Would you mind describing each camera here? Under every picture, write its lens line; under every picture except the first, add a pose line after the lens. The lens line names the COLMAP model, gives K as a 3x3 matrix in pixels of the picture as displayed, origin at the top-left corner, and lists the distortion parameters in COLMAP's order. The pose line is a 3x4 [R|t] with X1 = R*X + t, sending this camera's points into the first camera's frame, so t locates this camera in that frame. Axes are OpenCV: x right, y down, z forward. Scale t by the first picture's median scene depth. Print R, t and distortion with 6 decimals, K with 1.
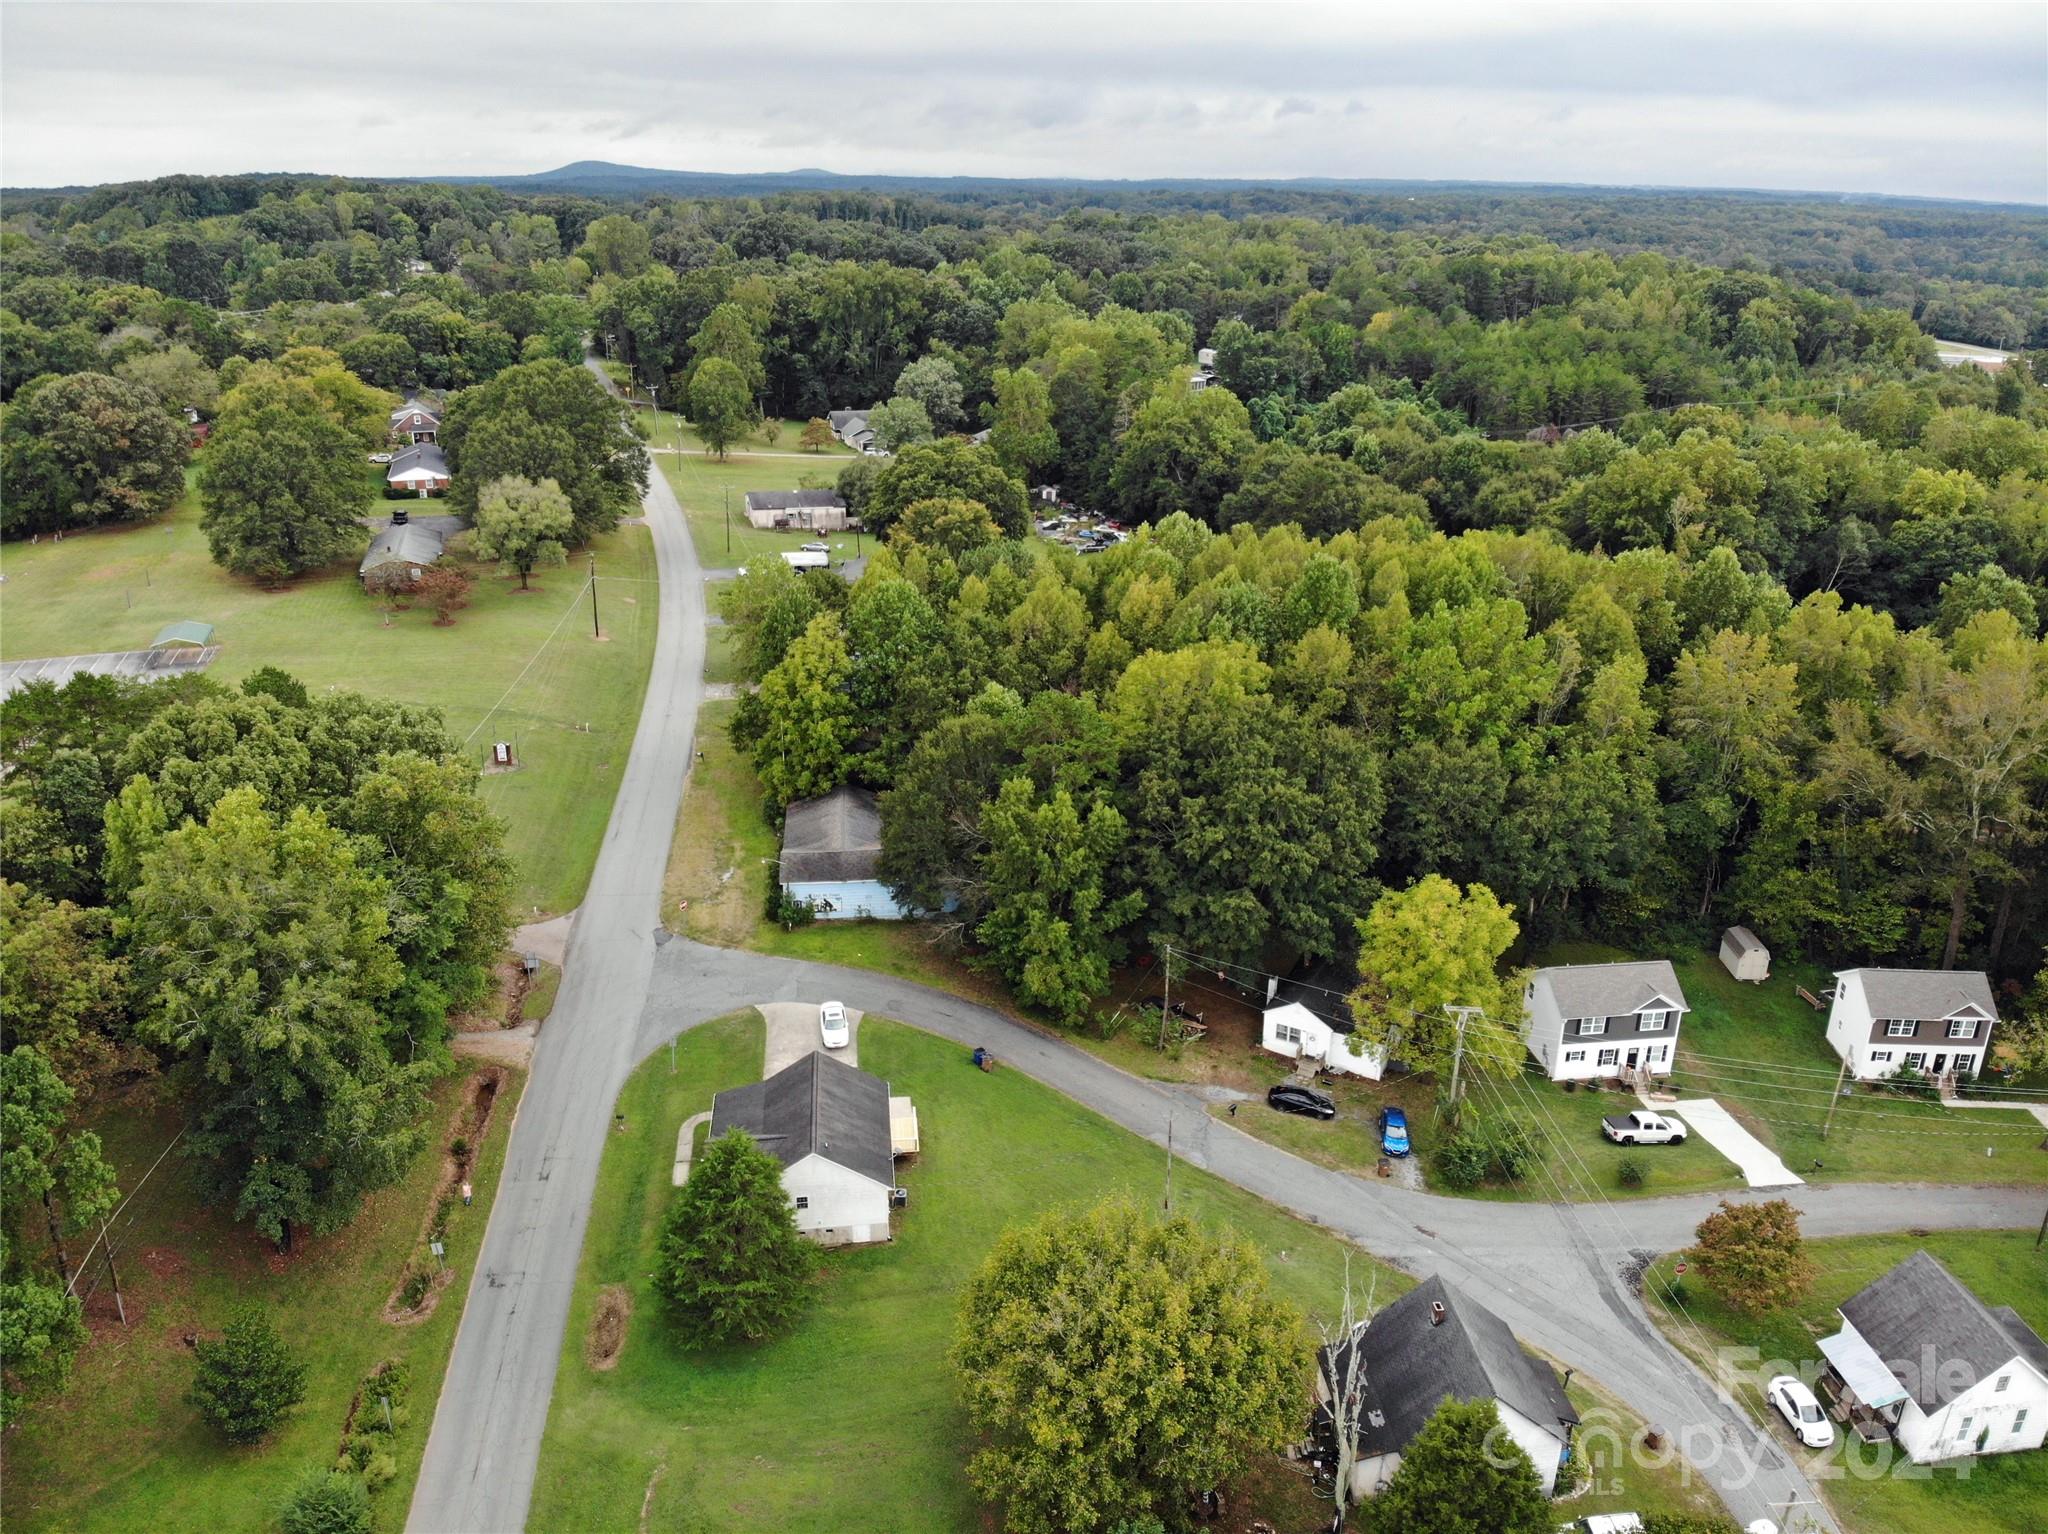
lens RADIAL K [[1503.4, 0, 1023.0], [0, 1503.4, 737.2], [0, 0, 1]] dist [0.087495, -0.223426]
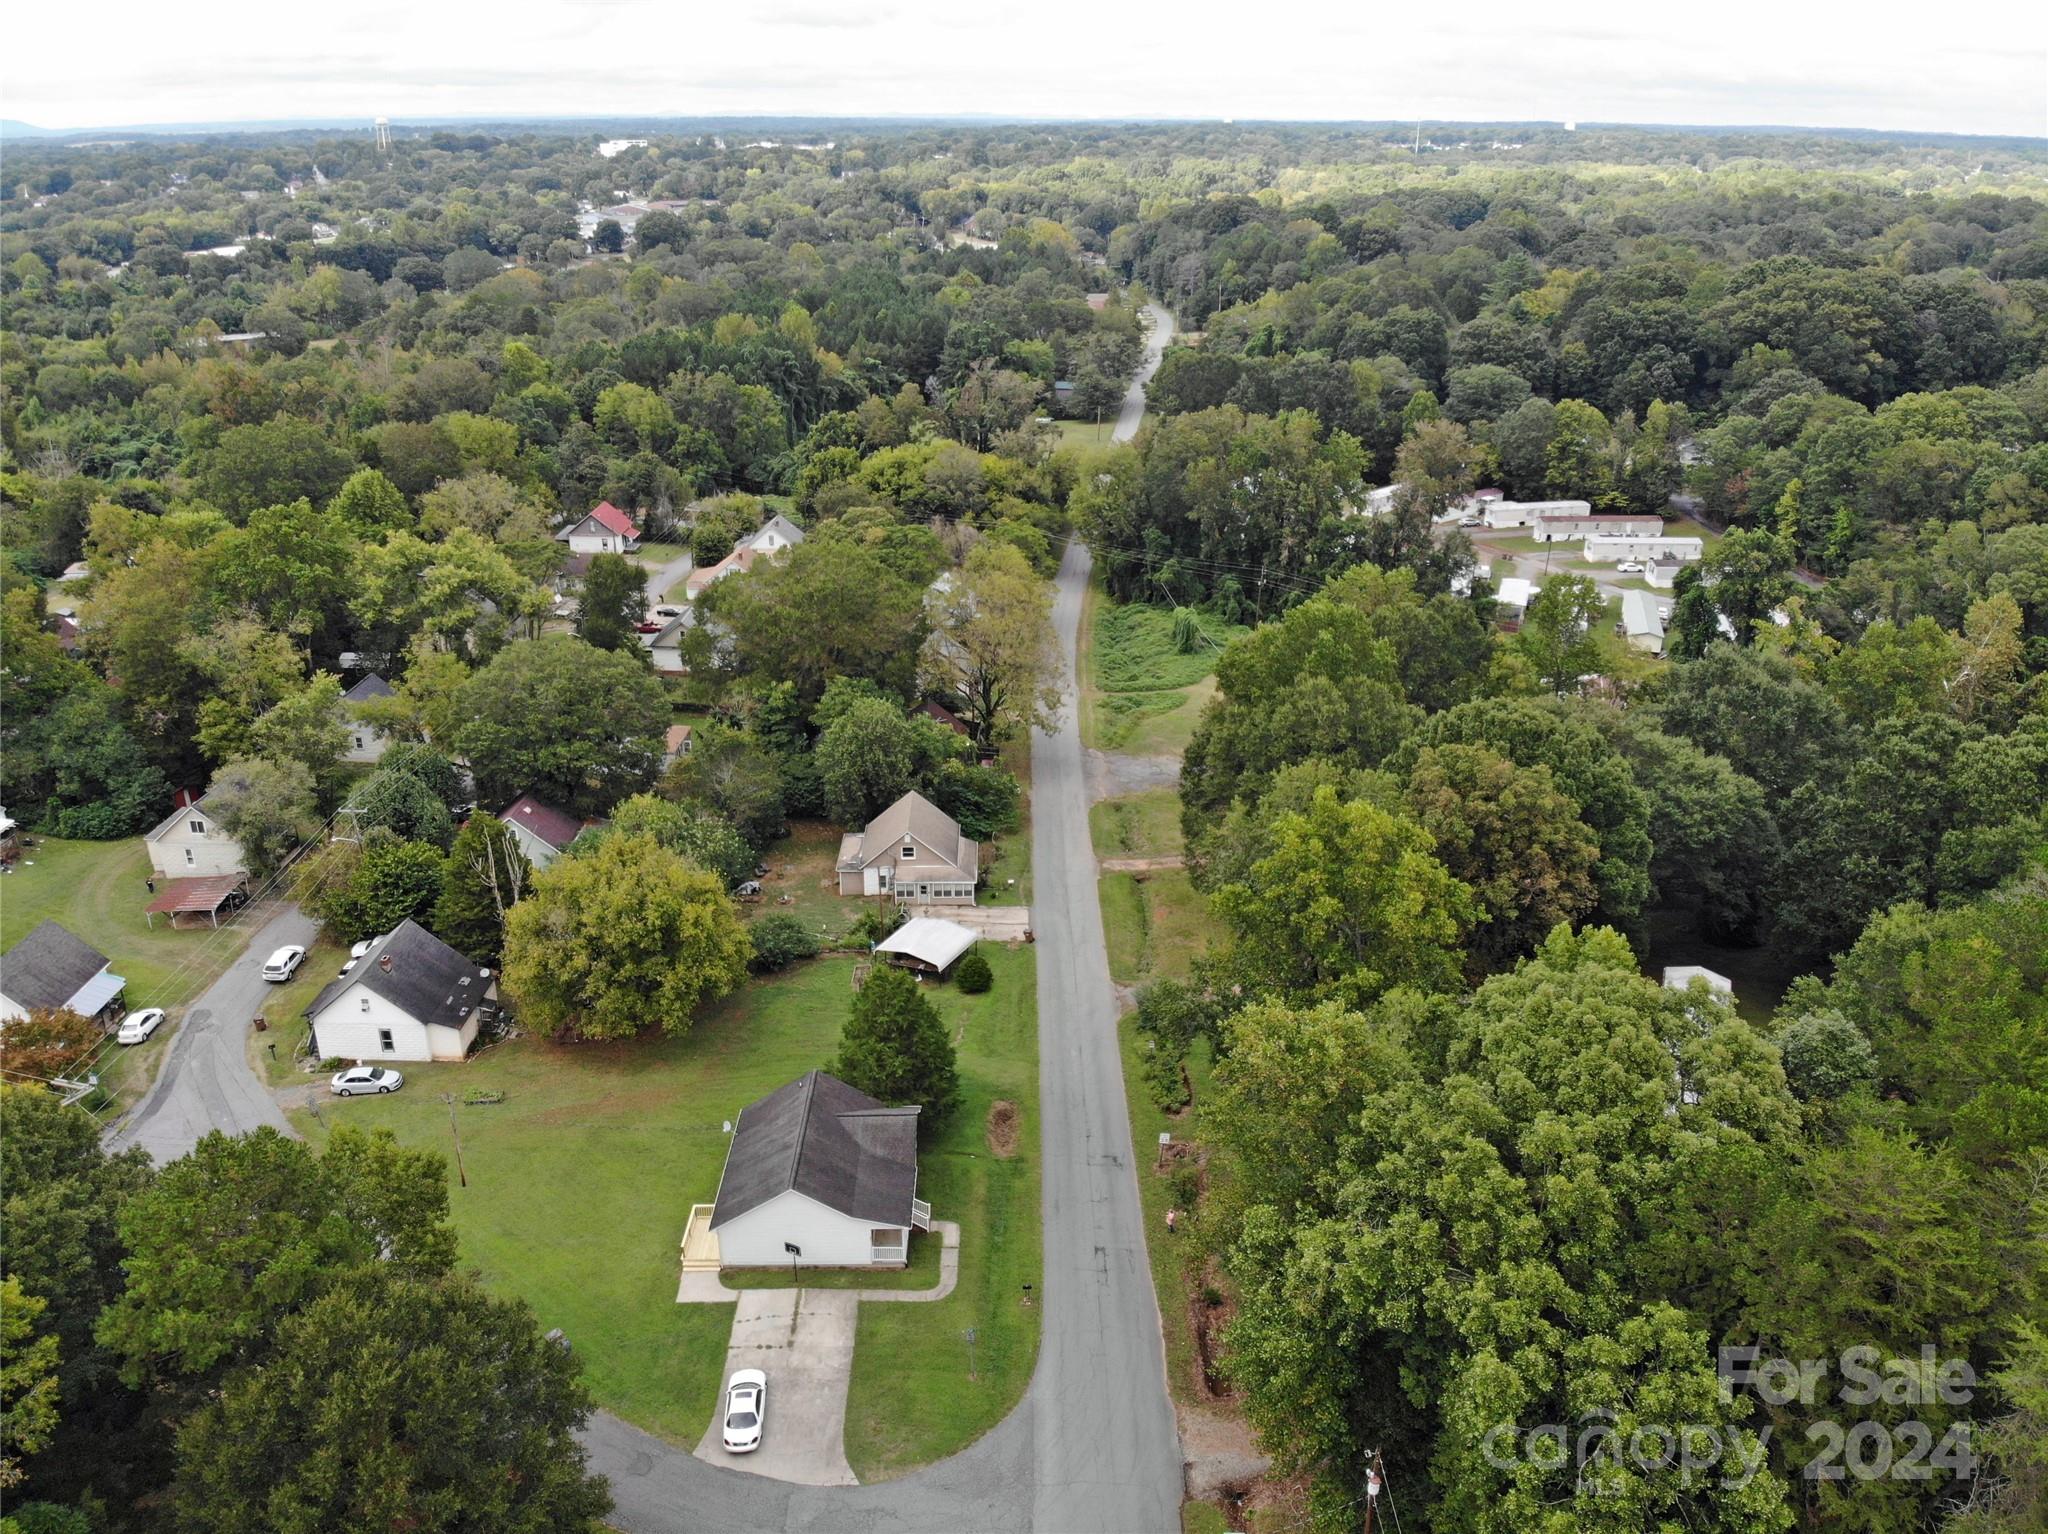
lens RADIAL K [[1503.4, 0, 1023.0], [0, 1503.4, 737.2], [0, 0, 1]] dist [0.087495, -0.223426]
pose [[-0.993812, -0.056262, 0.095769, -0.280978], [0.025235, 0.725306, 0.687964, -0.461325], [-0.108168, 0.686124, -0.719398, 1.197380]]
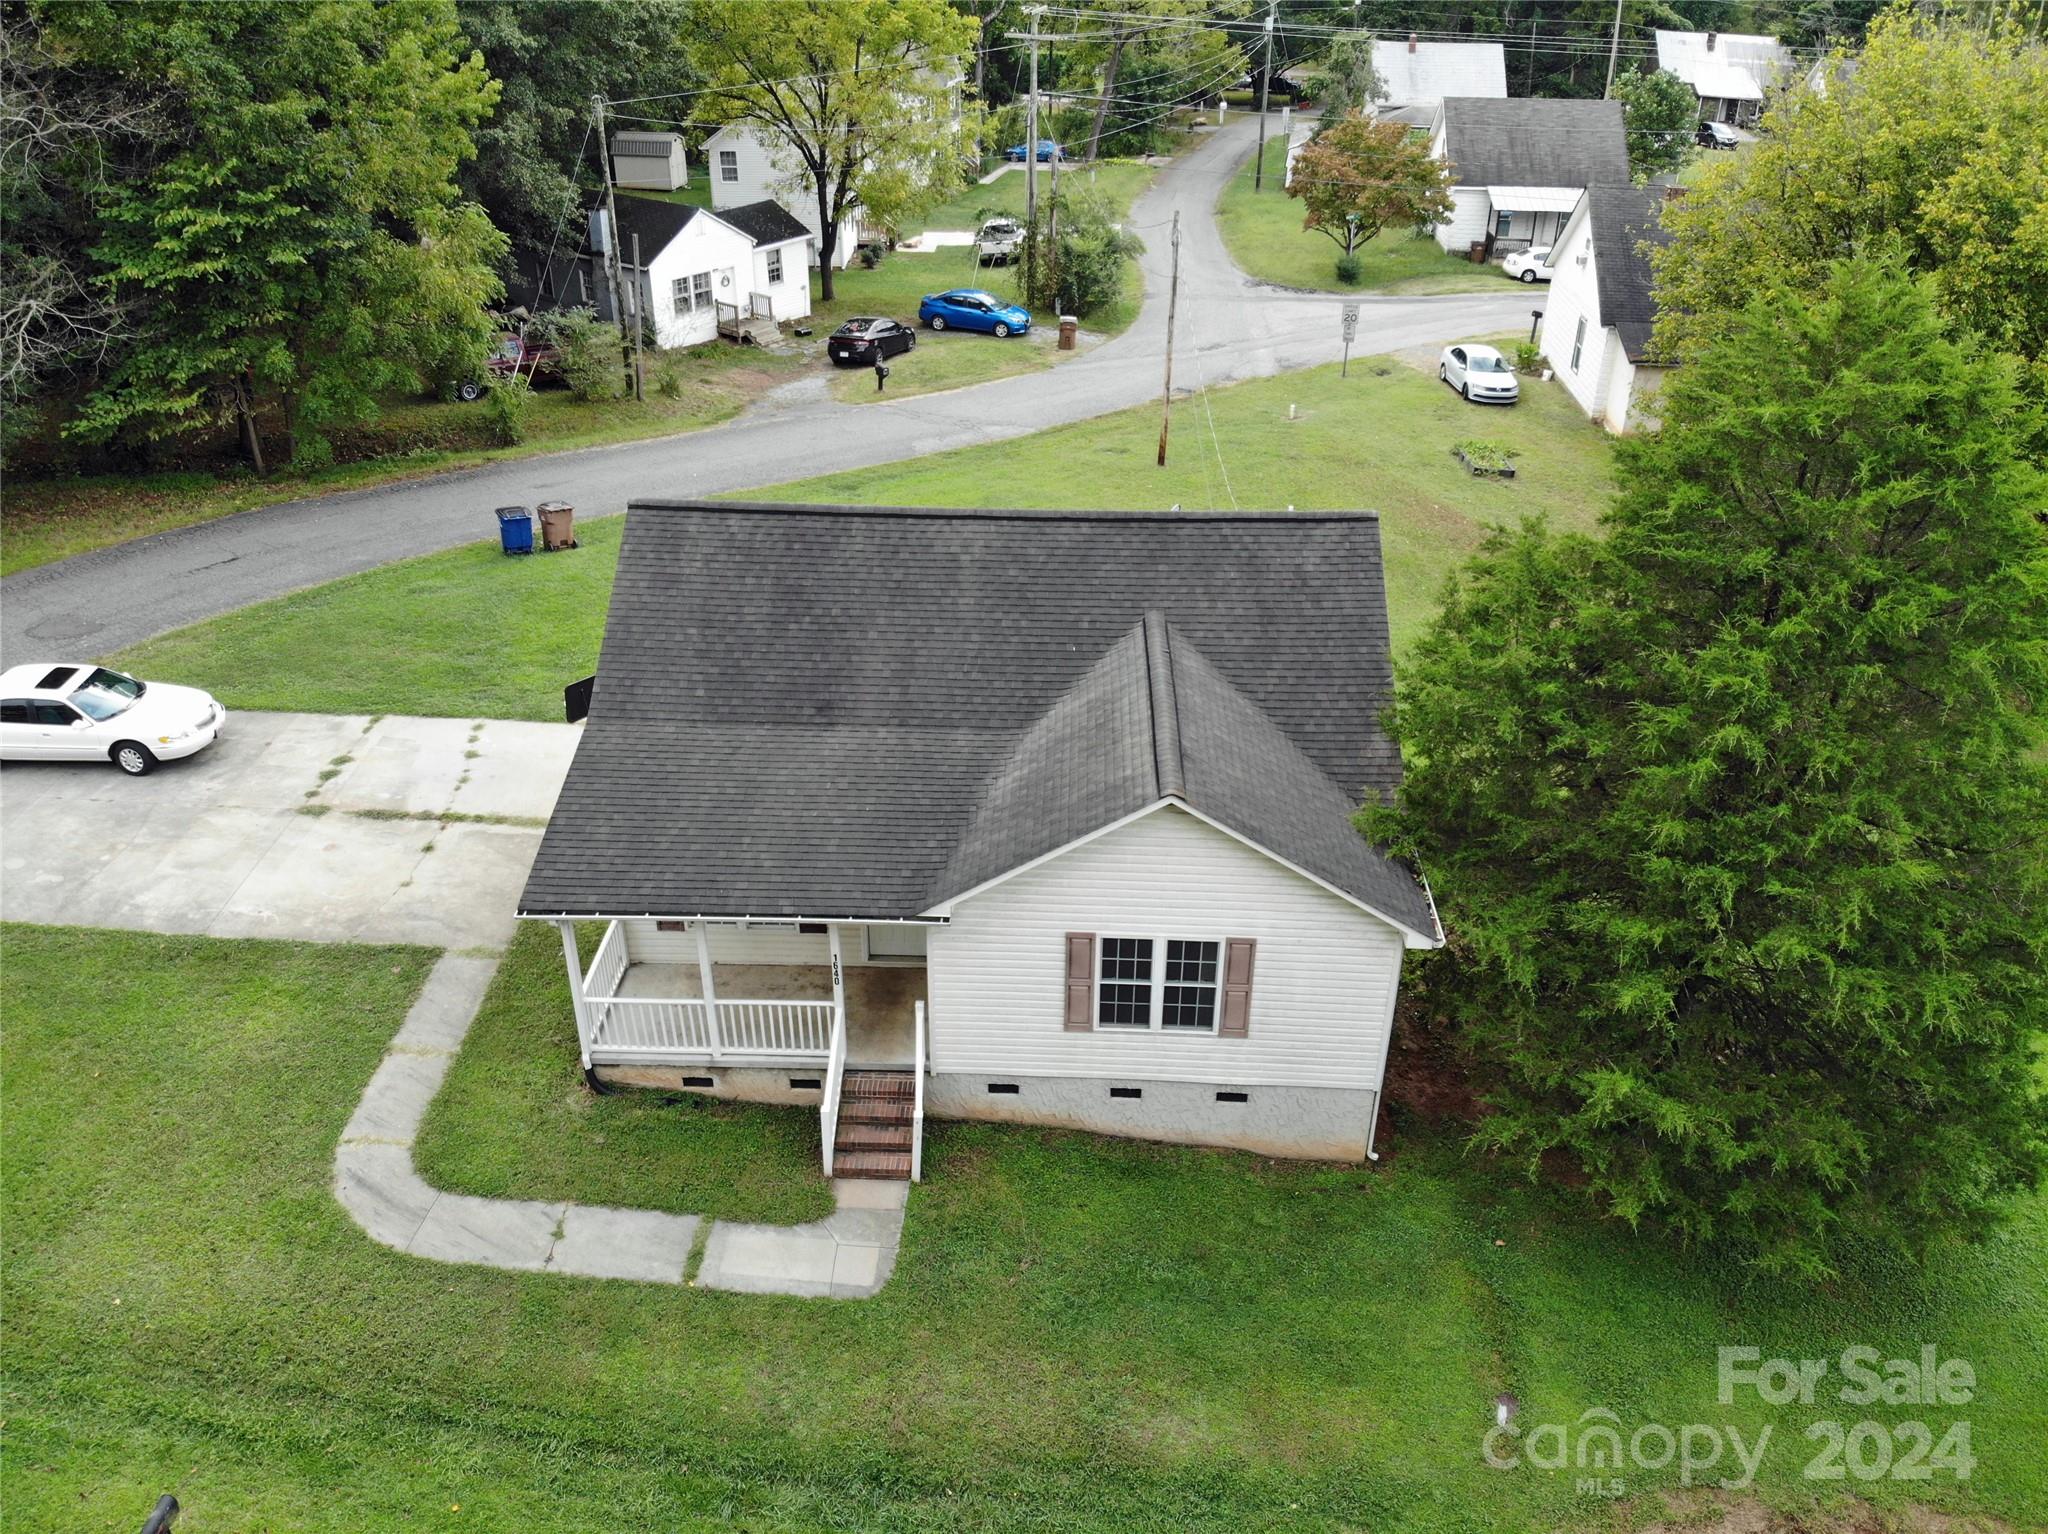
lens RADIAL K [[1512.6, 0, 1026.3], [0, 1512.6, 723.3], [0, 0, 1]] dist [0.090540, -0.232928]
pose [[0.155708, -0.494993, 0.854832, -0.288629], [0.354488, 0.835744, 0.419370, 0.136273], [-0.922005, 0.237728, 0.305601, 0.746166]]
